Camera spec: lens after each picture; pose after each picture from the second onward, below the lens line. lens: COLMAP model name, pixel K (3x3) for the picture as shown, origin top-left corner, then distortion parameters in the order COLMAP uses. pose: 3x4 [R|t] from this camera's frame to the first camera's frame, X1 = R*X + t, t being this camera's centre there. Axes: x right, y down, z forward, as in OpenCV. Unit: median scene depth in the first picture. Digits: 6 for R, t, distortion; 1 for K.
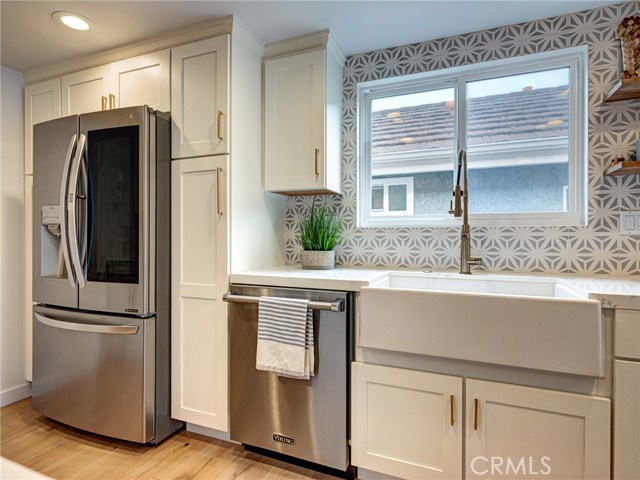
lens RADIAL K [[343.4, 0, 320.0], [0, 343.4, 240.0], [0, 0, 1]] dist [-0.003216, -0.000787]
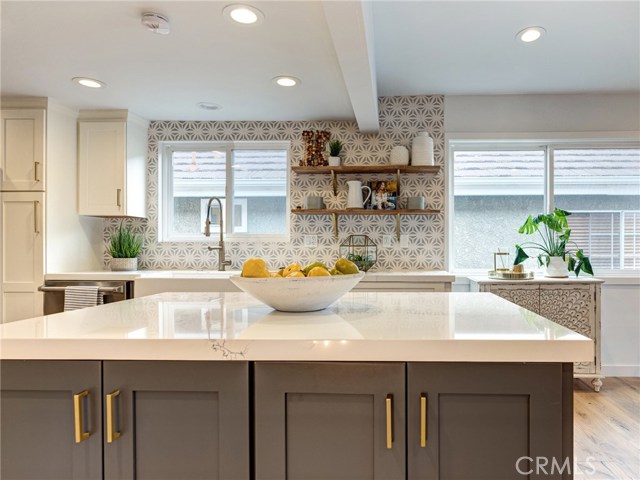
lens RADIAL K [[401.7, 0, 376.1], [0, 401.7, 250.6], [0, 0, 1]] dist [-0.001458, -0.002674]
pose [[0.936063, -0.000914, 0.351830, 0.410496], [0.002952, 0.999982, -0.005256, 0.012901], [-0.351819, 0.005958, 0.936049, -0.983713]]
